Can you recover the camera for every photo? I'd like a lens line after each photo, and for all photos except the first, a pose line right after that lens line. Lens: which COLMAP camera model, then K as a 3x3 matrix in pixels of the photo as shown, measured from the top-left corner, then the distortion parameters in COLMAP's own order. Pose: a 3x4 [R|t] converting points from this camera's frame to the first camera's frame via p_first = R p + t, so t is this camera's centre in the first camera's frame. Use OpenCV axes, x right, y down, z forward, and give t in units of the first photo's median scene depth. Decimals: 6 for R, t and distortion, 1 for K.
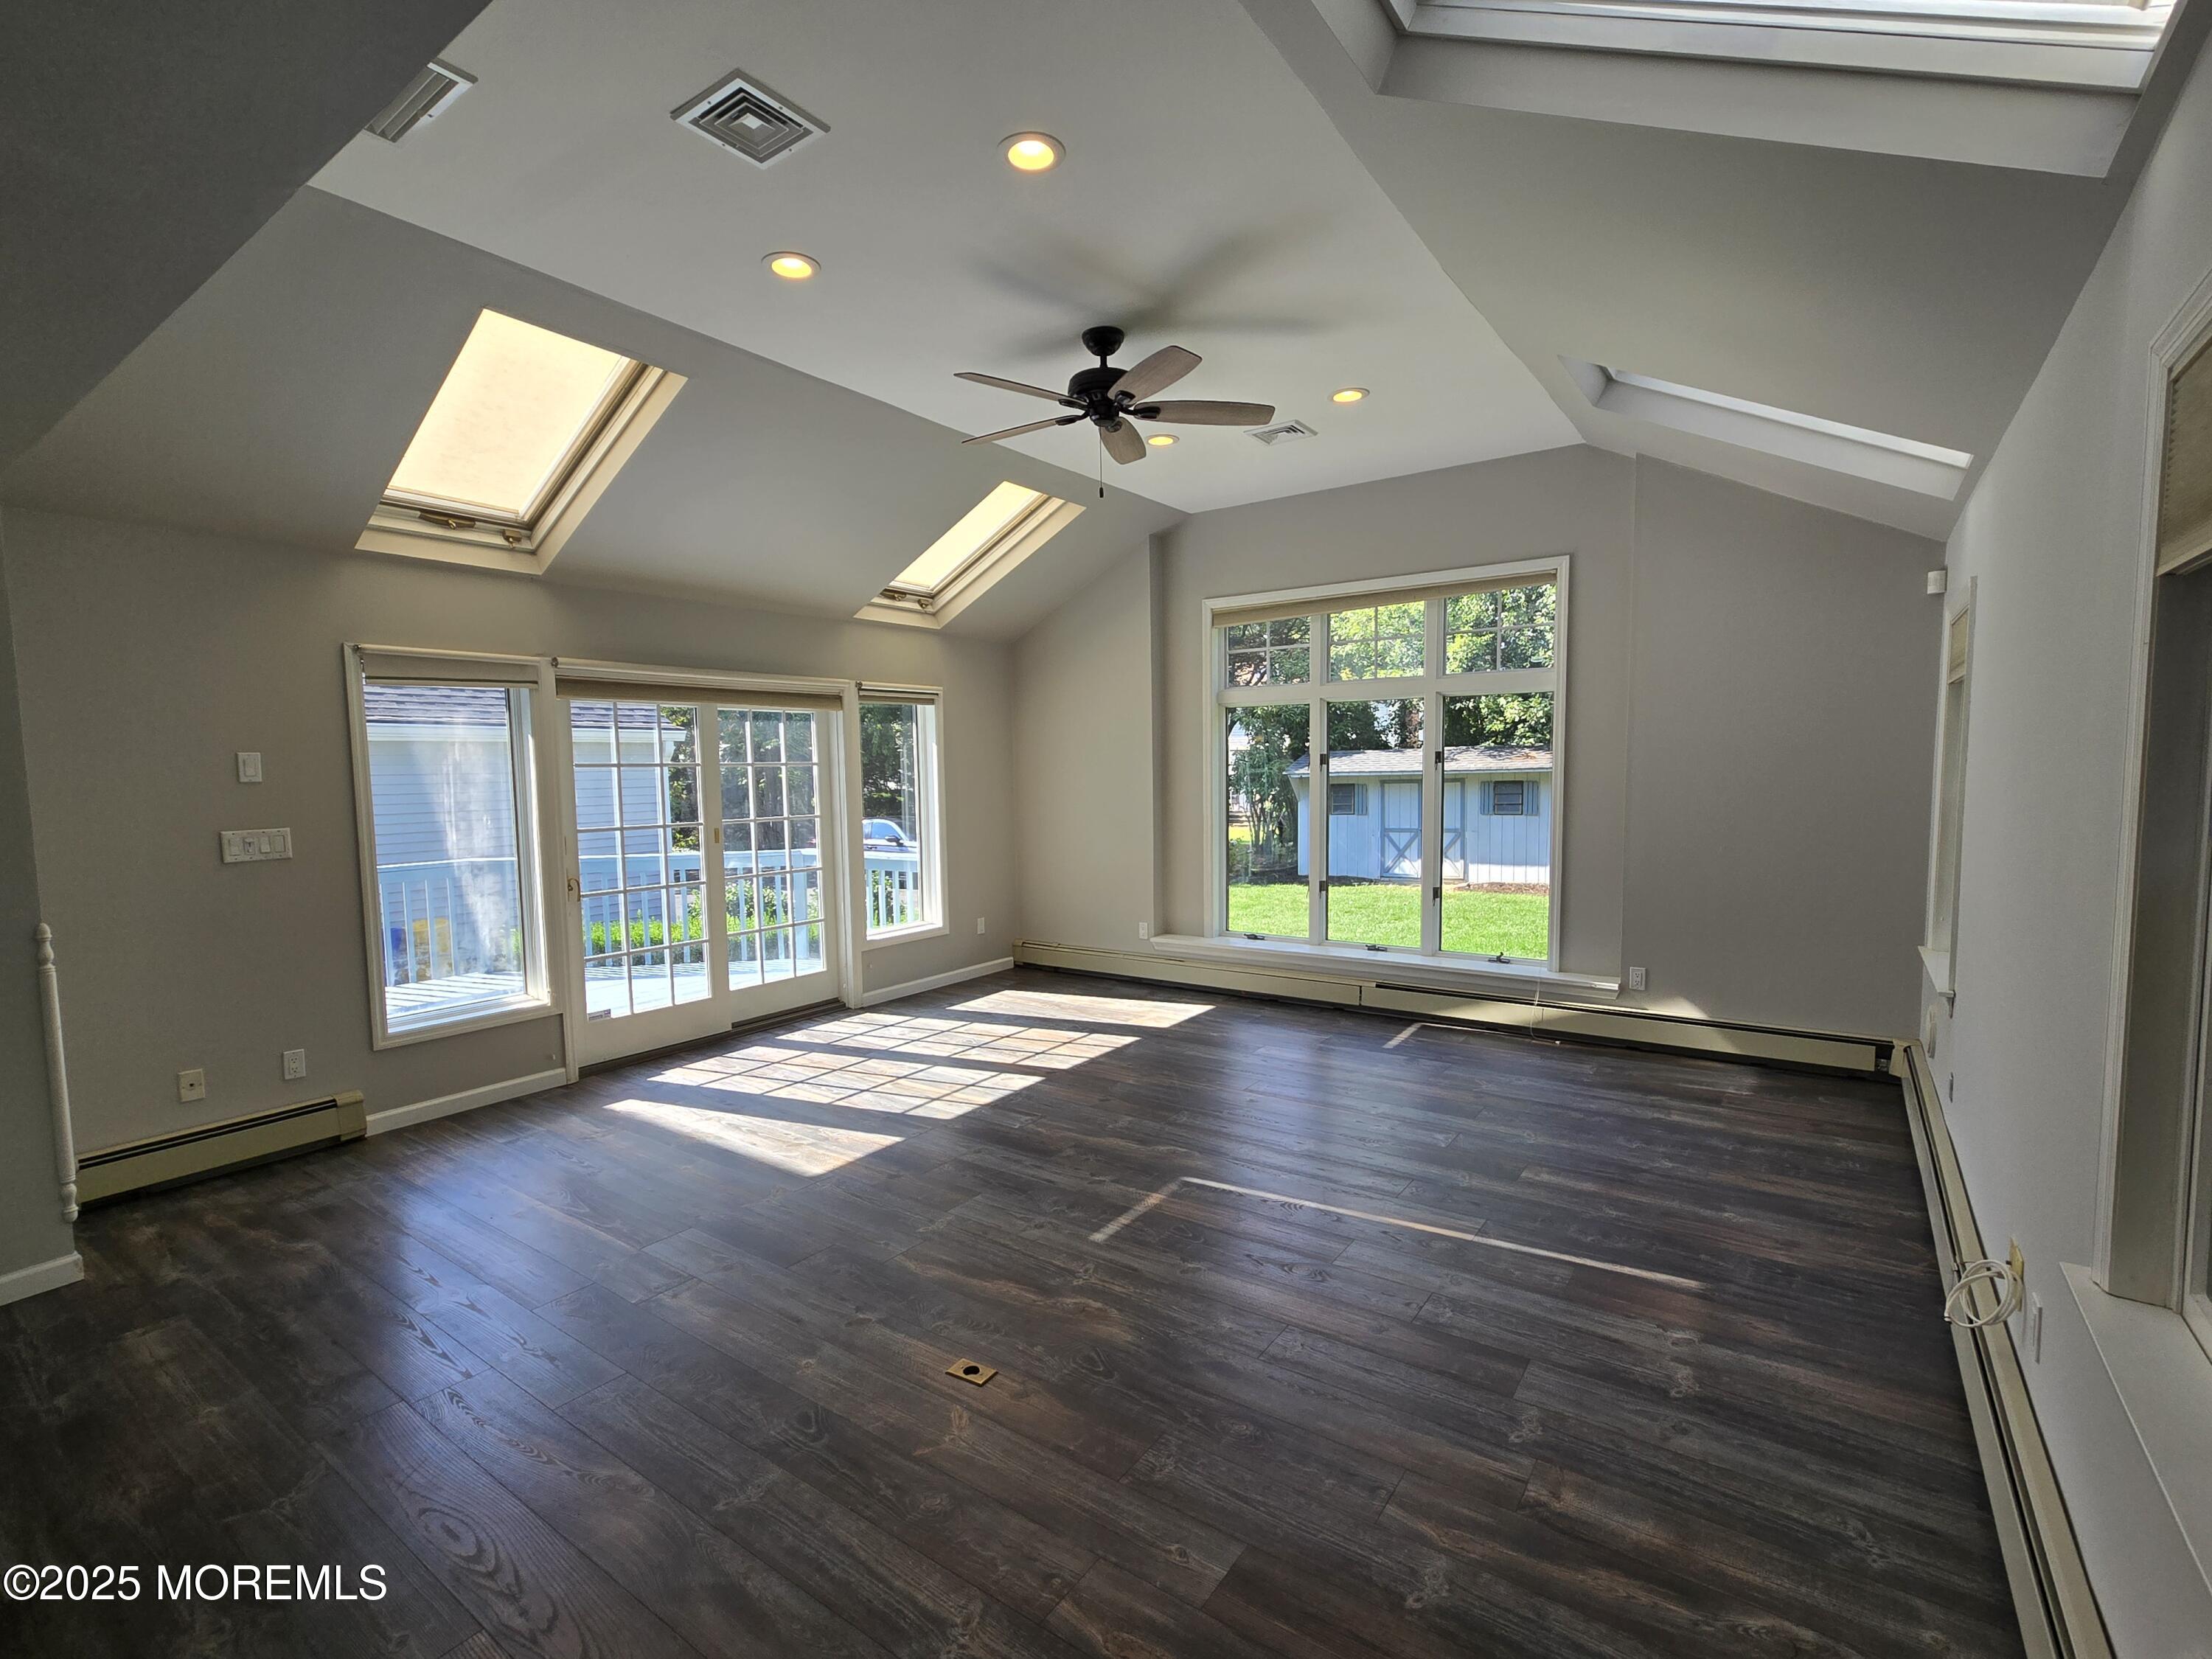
lens RADIAL K [[1003.0, 0, 1102.5], [0, 1003.0, 845.1], [0, 0, 1]] dist [0.002189, 0.000847]
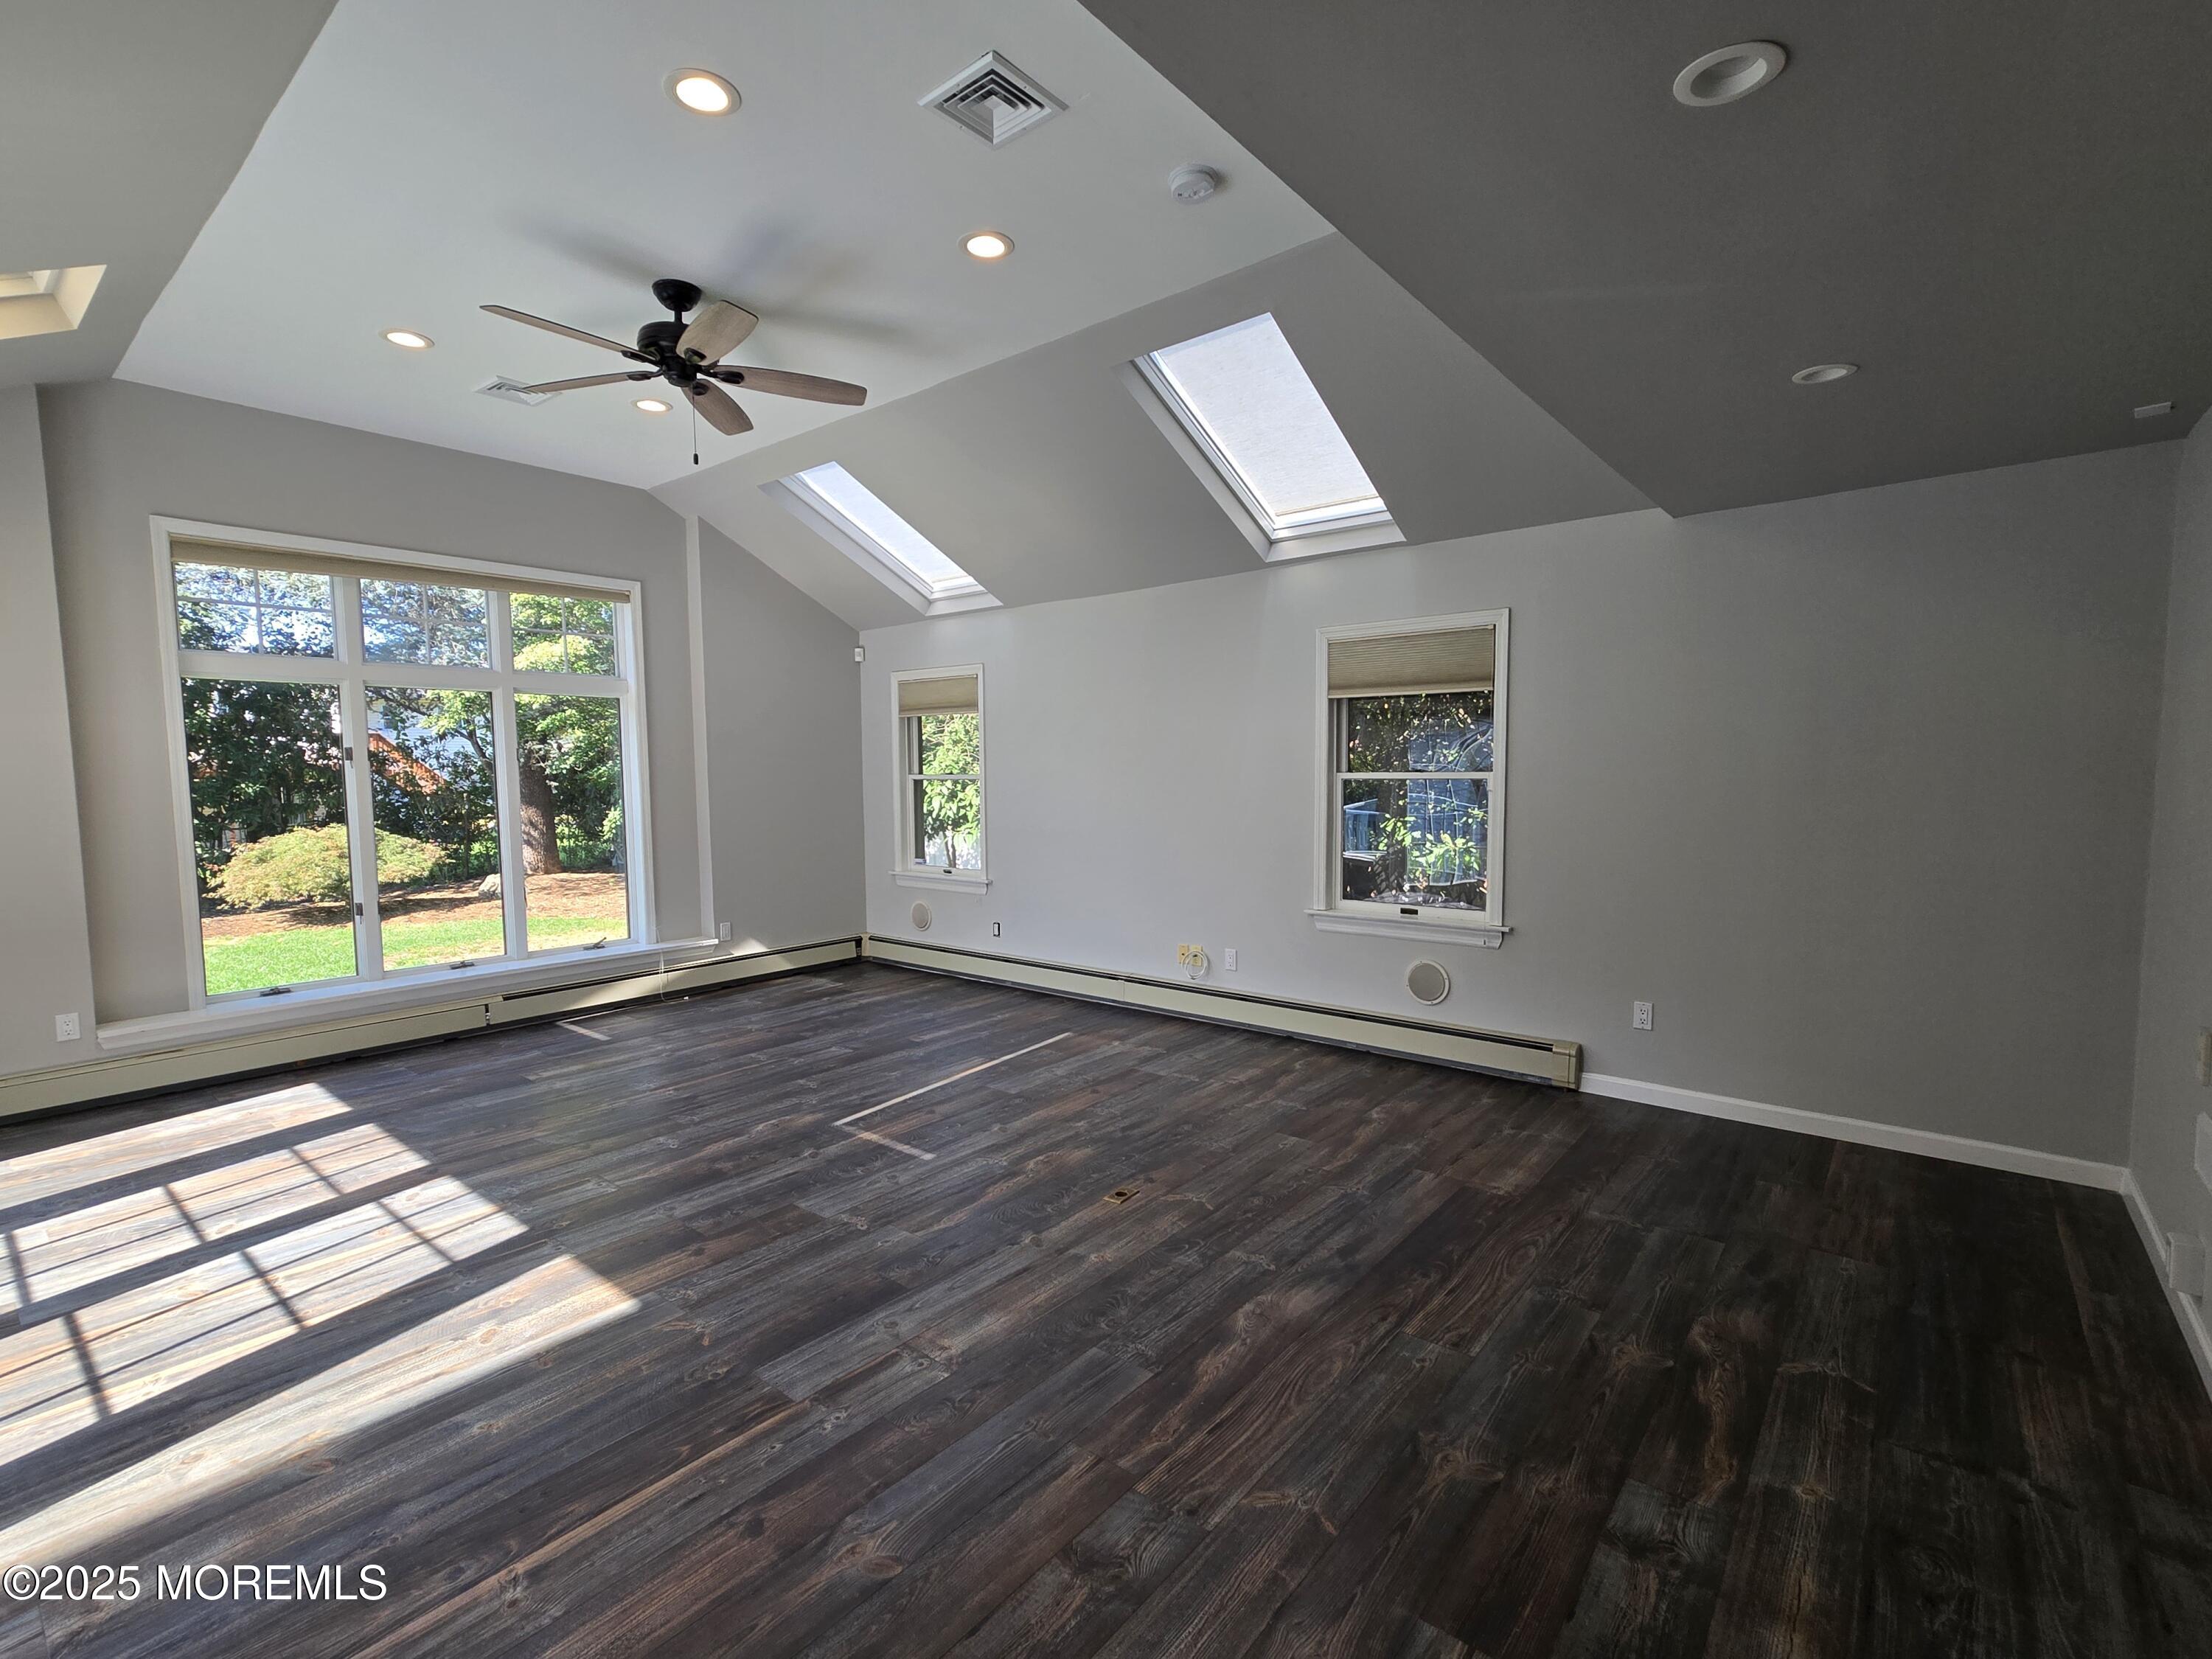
lens RADIAL K [[895.9, 0, 1162.5], [0, 895.9, 834.3], [0, 0, 1]] dist [-0.002164, 0.000121]
pose [[0.089323, -0.064743, 0.993896, -0.673321], [0.086886, 0.994587, 0.056979, -0.007626], [-0.992206, 0.081266, 0.094464, 0.419146]]
